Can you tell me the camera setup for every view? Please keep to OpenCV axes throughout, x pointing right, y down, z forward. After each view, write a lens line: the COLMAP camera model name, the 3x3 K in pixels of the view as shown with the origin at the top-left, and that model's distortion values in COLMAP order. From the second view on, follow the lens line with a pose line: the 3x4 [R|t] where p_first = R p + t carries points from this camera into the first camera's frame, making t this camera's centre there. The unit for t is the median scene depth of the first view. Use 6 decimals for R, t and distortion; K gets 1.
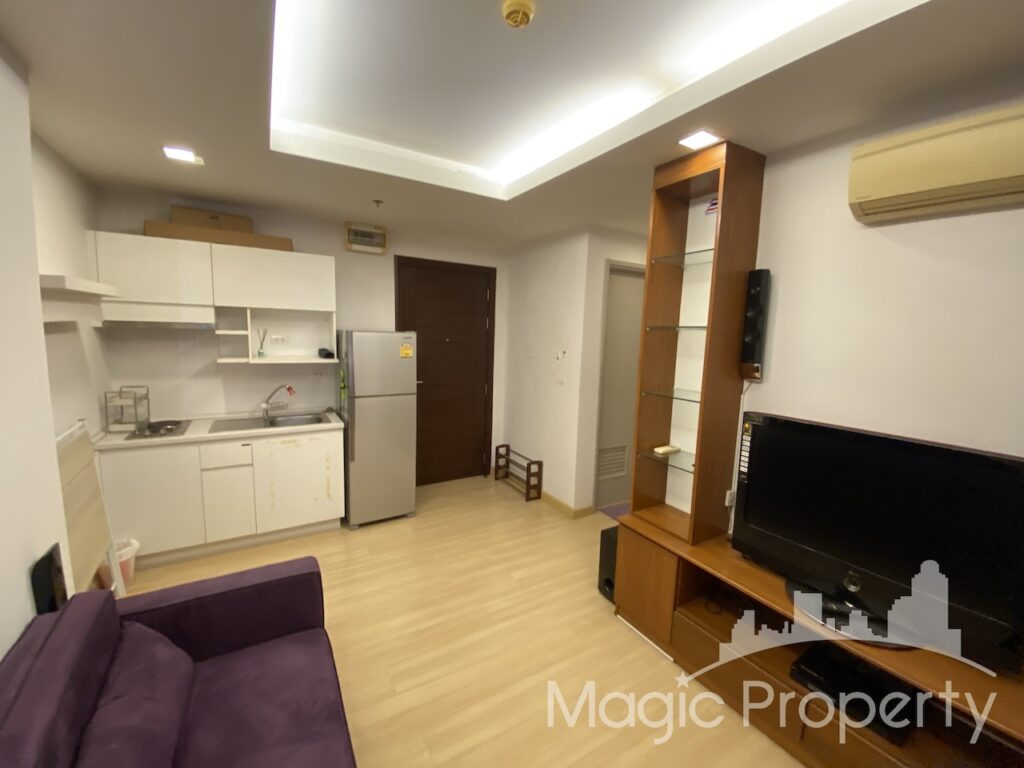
lens RADIAL K [[416.3, 0, 512.0], [0, 416.3, 384.0], [0, 0, 1]] dist [0.028145, -0.025071]
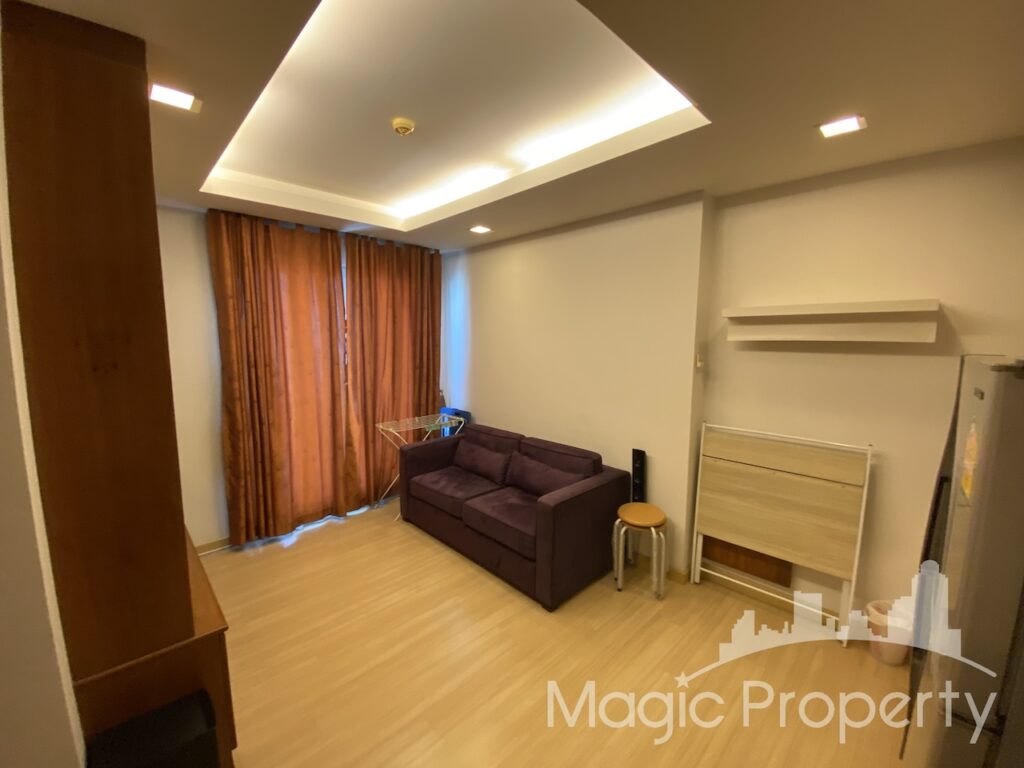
lens RADIAL K [[414.9, 0, 512.0], [0, 414.9, 384.0], [0, 0, 1]] dist [0.044142, -0.032399]
pose [[-0.973244, -0.010421, -0.229538, -0.011612], [-0.064656, 0.971027, 0.230058, -0.151418], [0.220490, 0.238744, -0.945720, 1.186317]]
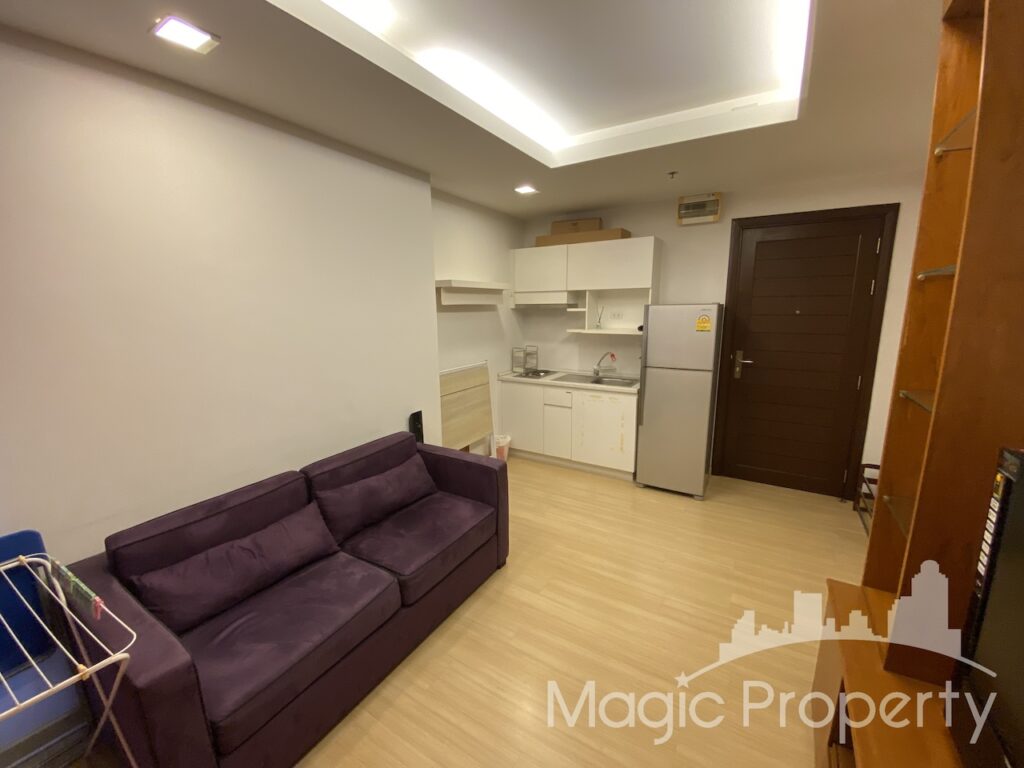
lens RADIAL K [[413.8, 0, 513.4], [0, 413.8, 381.3], [0, 0, 1]] dist [0.070045, -0.000006]
pose [[0.467063, 0.123463, -0.875562, 0.417324], [-0.092695, 0.991584, 0.090376, 0.003151], [0.879352, 0.038949, 0.474577, 0.183537]]
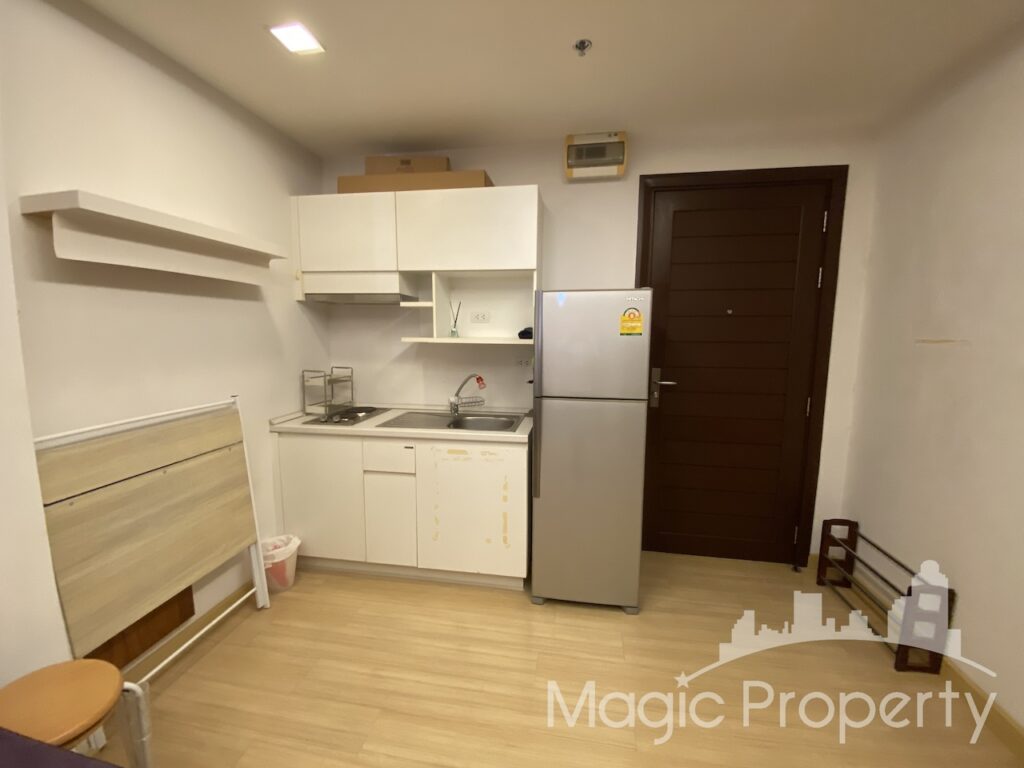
lens RADIAL K [[416.3, 0, 512.0], [0, 416.3, 384.0], [0, 0, 1]] dist [0.028145, -0.025071]
pose [[0.760014, 0.054724, -0.647599, -0.007231], [-0.067418, 0.997711, 0.005190, 0.011759], [0.646401, 0.039715, 0.761964, 0.492519]]
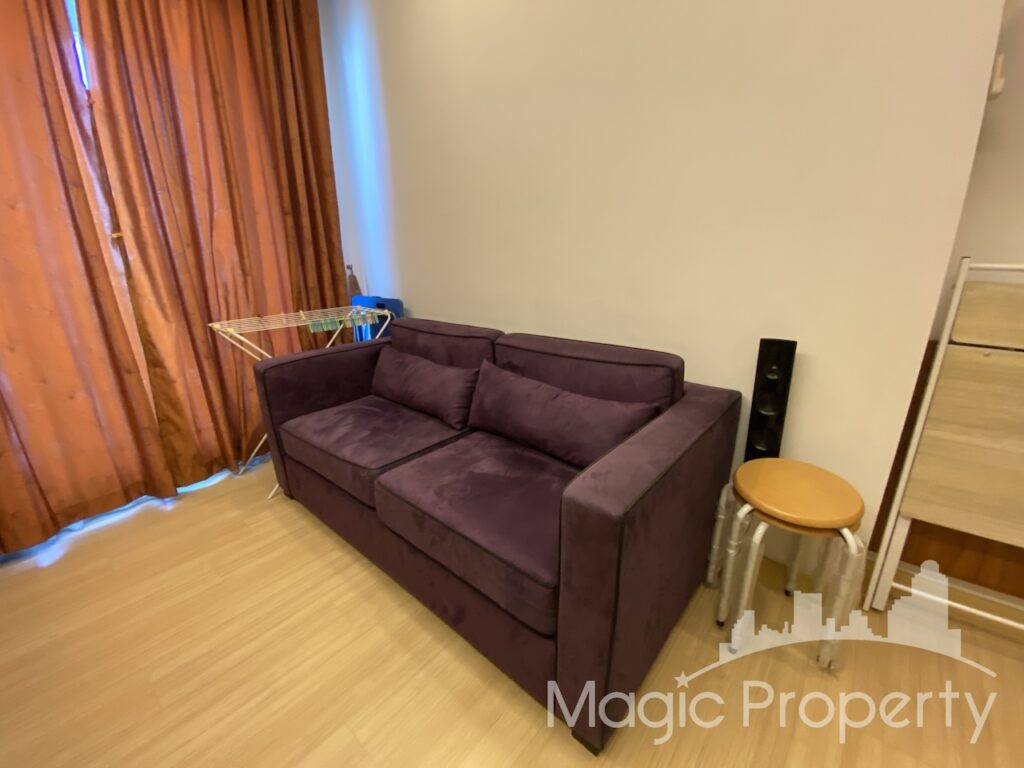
lens RADIAL K [[416.3, 0, 512.0], [0, 416.3, 384.0], [0, 0, 1]] dist [0.028145, -0.025071]
pose [[-0.950139, 0.081954, -0.300864, -0.135283], [-0.050611, 0.911522, 0.408125, 0.066728], [0.307691, 0.403002, -0.861925, 0.704950]]
